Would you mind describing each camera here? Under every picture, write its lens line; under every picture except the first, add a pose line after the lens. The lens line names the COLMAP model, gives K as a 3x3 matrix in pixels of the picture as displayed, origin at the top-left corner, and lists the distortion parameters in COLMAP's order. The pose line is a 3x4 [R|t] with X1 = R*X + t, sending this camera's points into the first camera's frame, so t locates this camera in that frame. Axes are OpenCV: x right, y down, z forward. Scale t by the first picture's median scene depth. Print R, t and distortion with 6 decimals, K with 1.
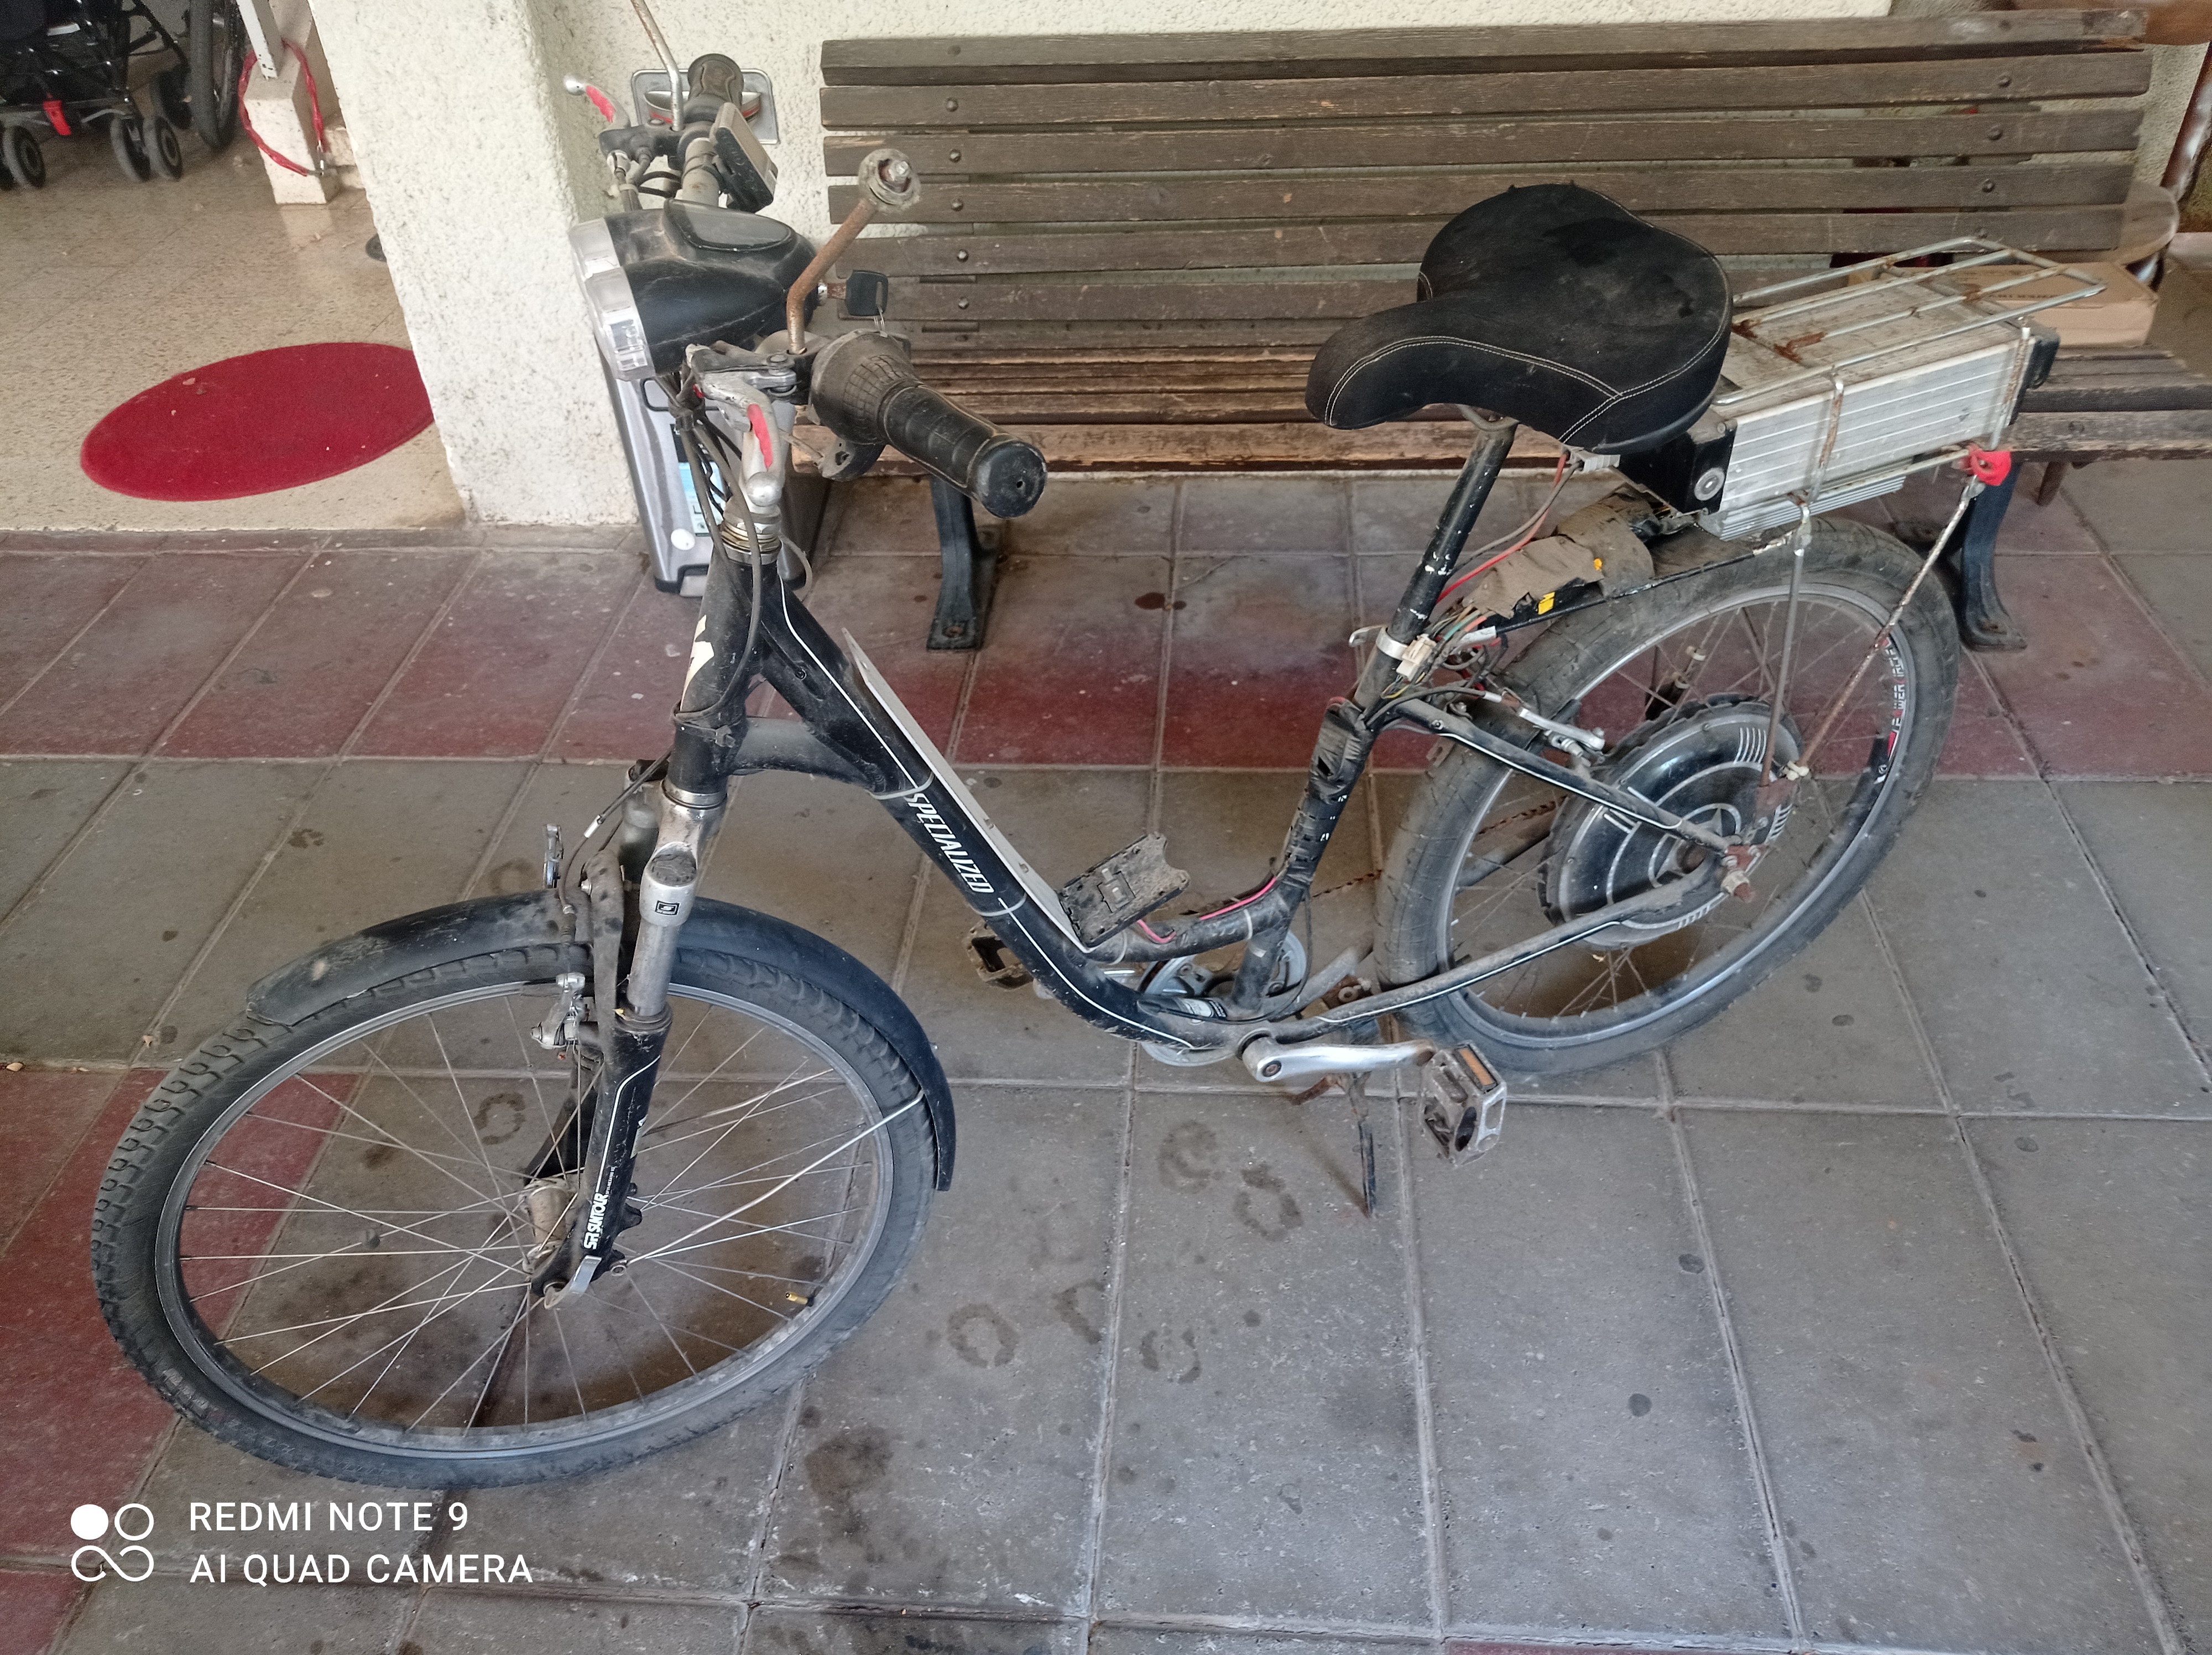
lens RADIAL K [[1629.0, 0, 1126.9], [0, 1629.0, 854.3], [0, 0, 1]] dist [0.085437, -0.145371]
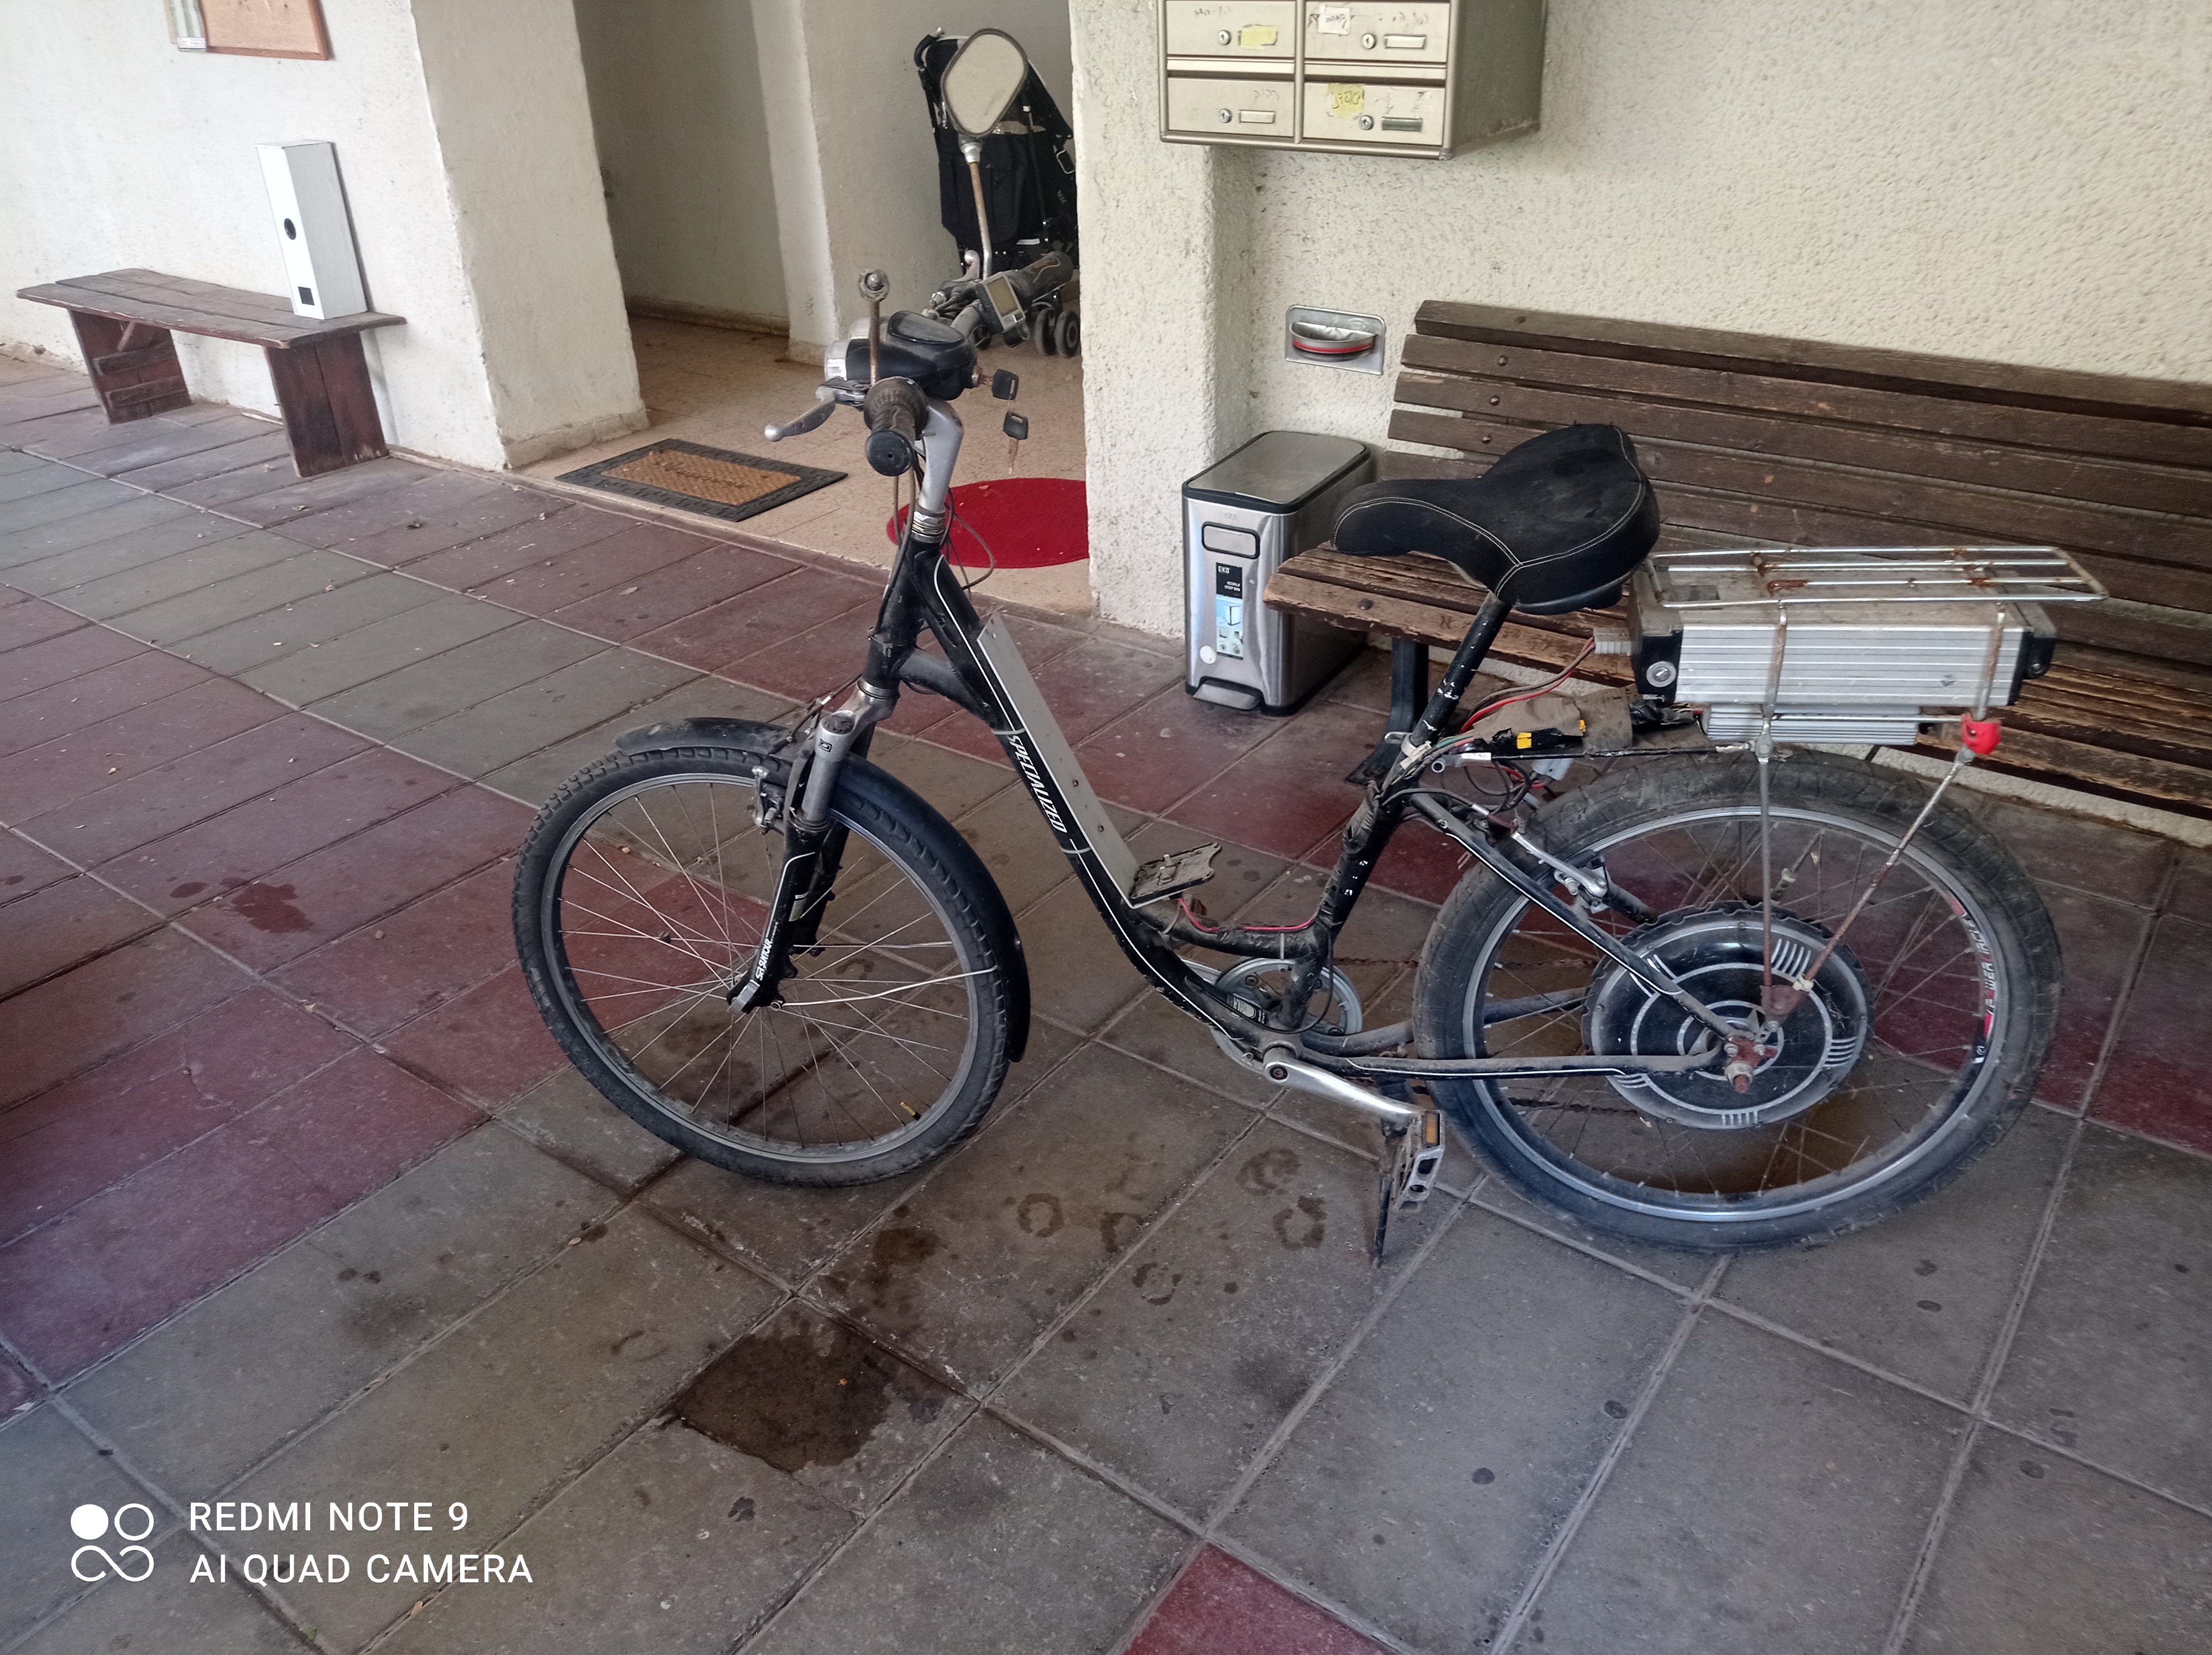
lens RADIAL K [[1604.2, 0, 1121.9], [0, 1604.2, 864.8], [0, 0, 1]] dist [0.093996, -0.164715]
pose [[0.848067, 0.282075, -0.448572, 0.299025], [-0.341937, 0.938016, -0.056612, 0.056726], [0.404799, 0.201394, 0.891952, -0.102571]]
